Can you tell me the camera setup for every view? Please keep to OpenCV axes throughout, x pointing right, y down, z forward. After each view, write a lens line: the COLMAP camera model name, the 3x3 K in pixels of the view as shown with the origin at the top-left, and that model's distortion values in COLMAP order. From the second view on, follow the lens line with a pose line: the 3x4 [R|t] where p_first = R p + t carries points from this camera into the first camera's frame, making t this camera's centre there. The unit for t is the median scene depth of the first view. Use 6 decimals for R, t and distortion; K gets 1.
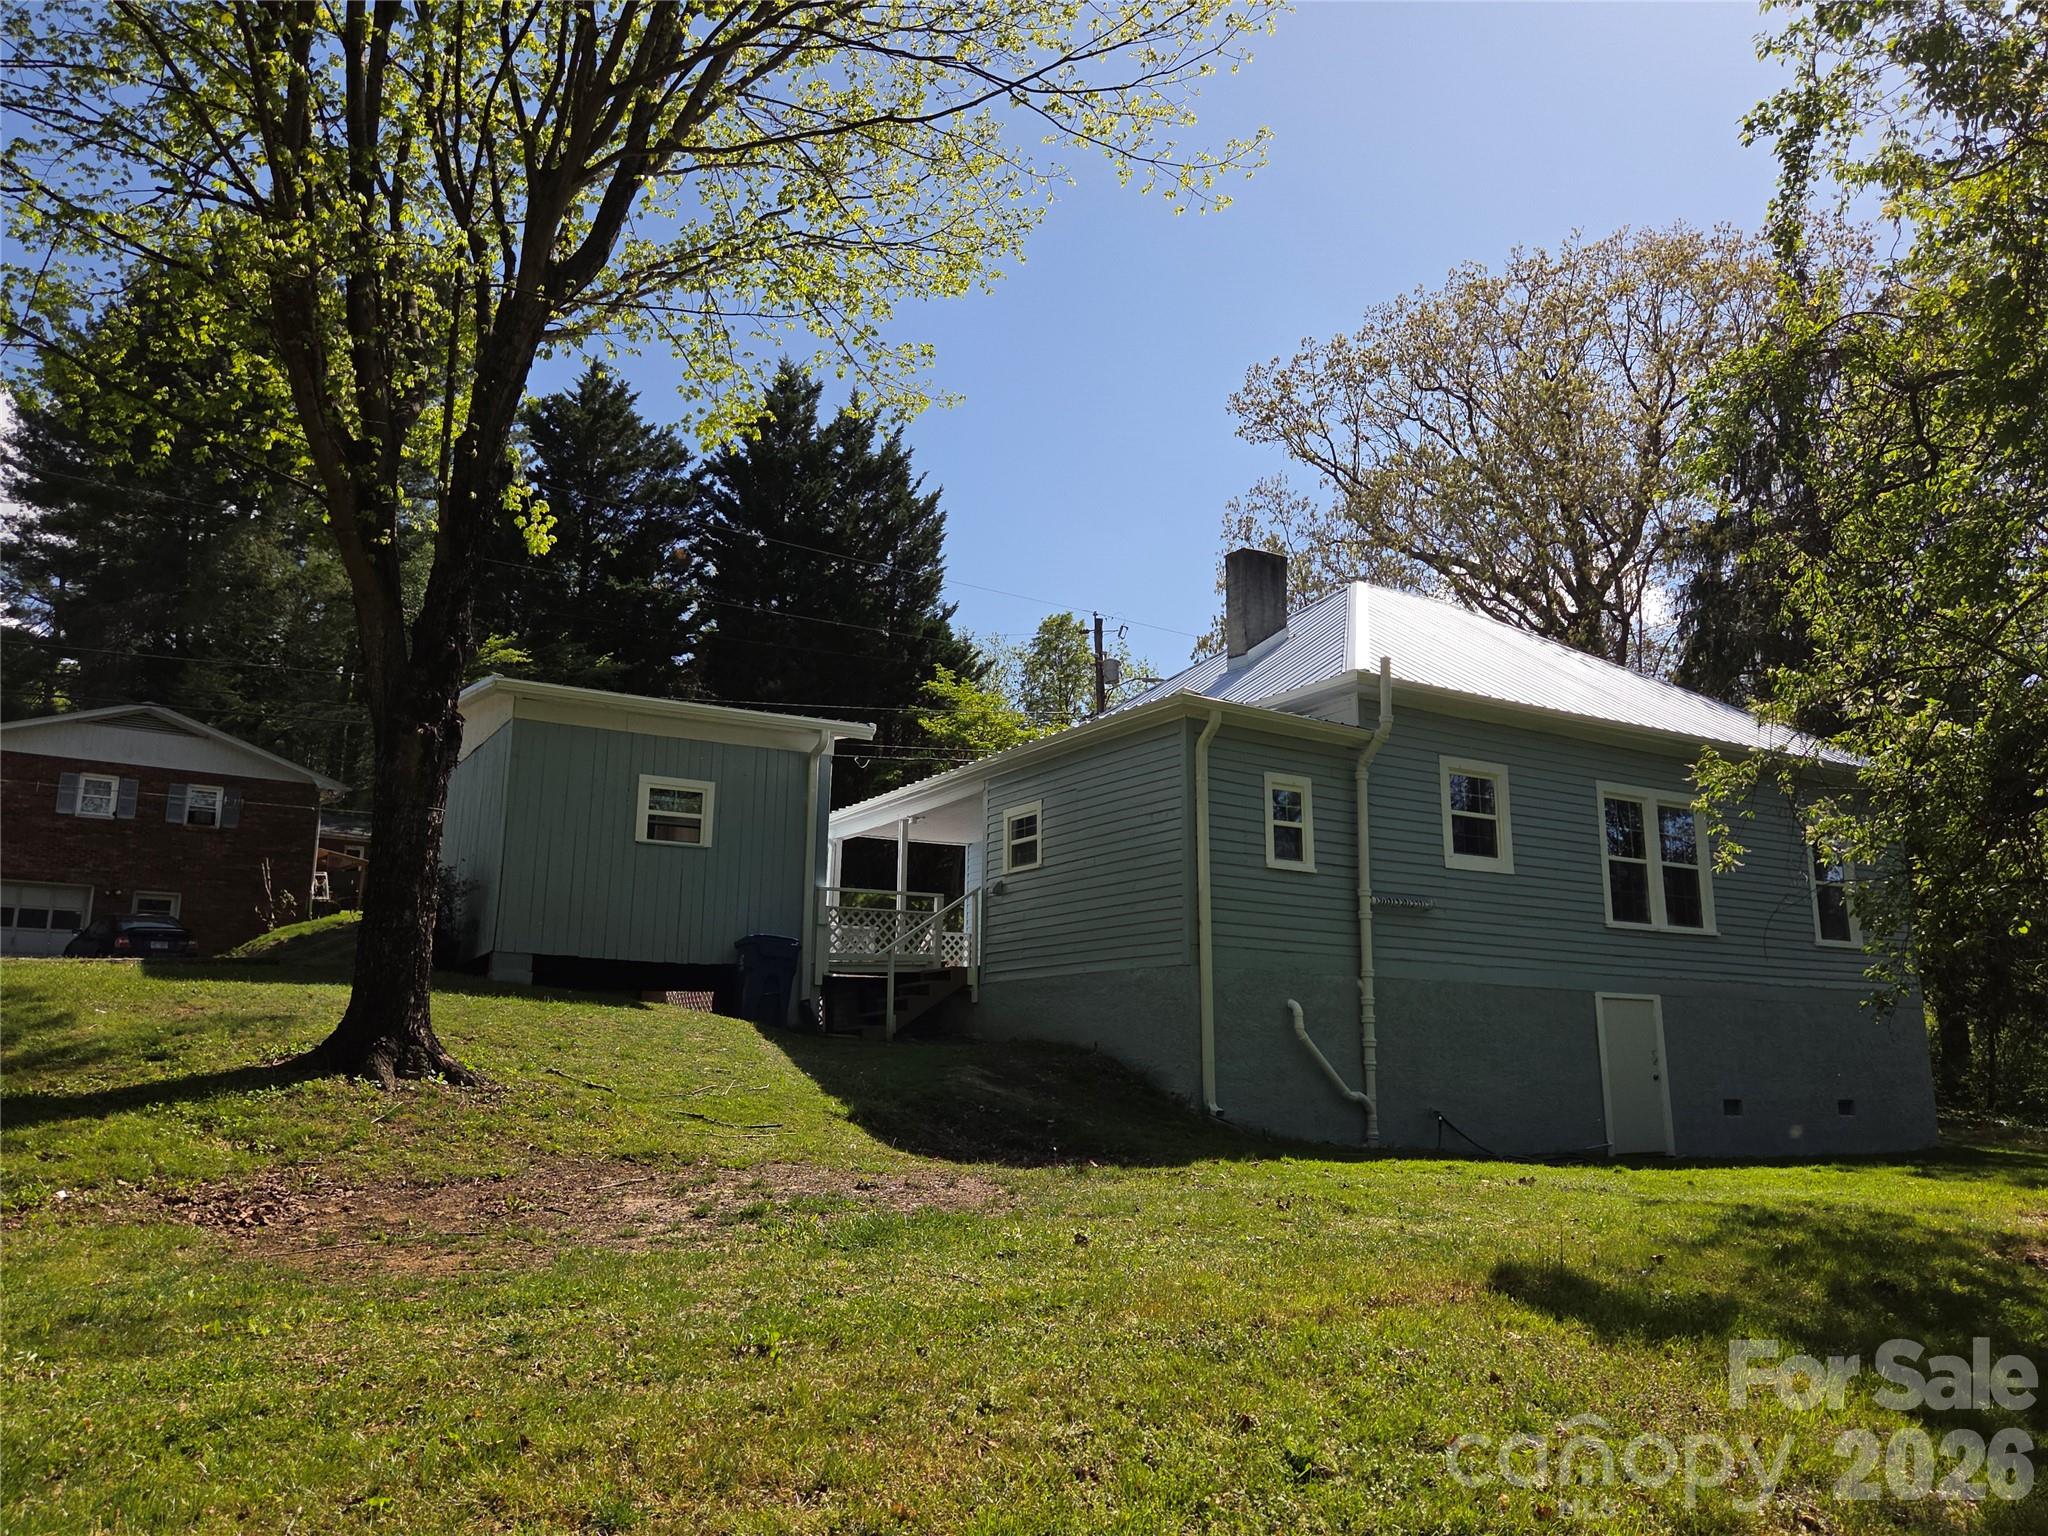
lens RADIAL K [[1516.7, 0, 1012.3], [0, 1516.7, 772.2], [0, 0, 1]] dist [0.068968, -0.059597]
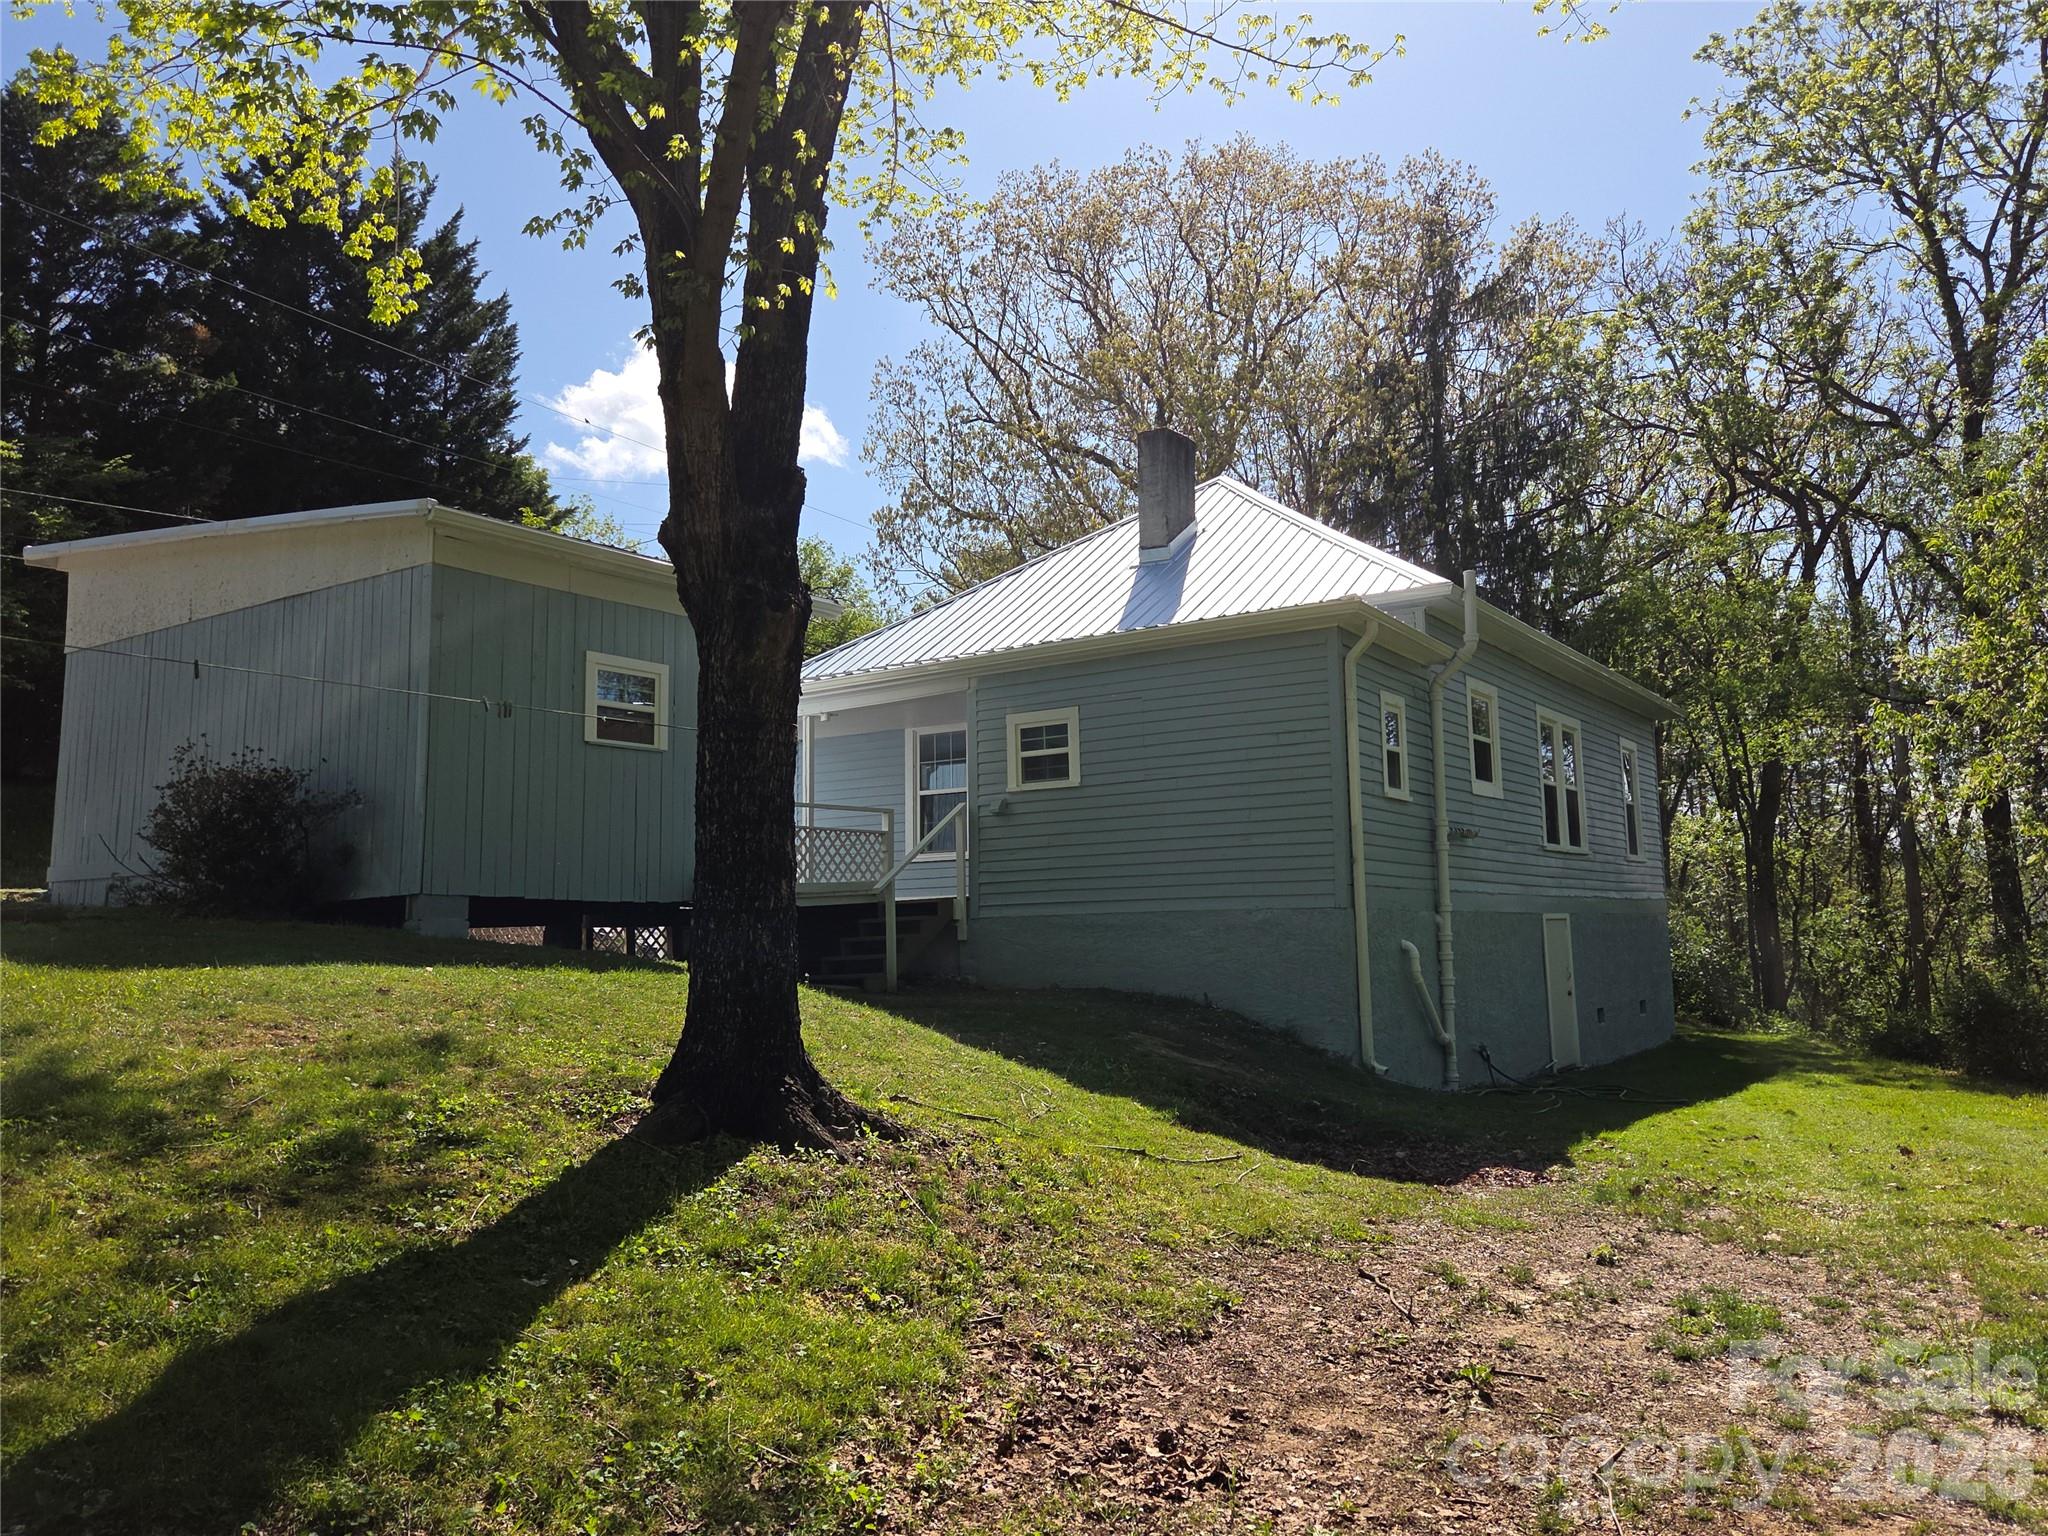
lens RADIAL K [[1516.7, 0, 1012.3], [0, 1516.7, 772.2], [0, 0, 1]] dist [0.068968, -0.059597]
pose [[0.908411, 0.019484, 0.417624, -0.366134], [-0.055766, 0.995634, 0.074851, -0.006962], [-0.414342, -0.091284, 0.905532, 0.235505]]
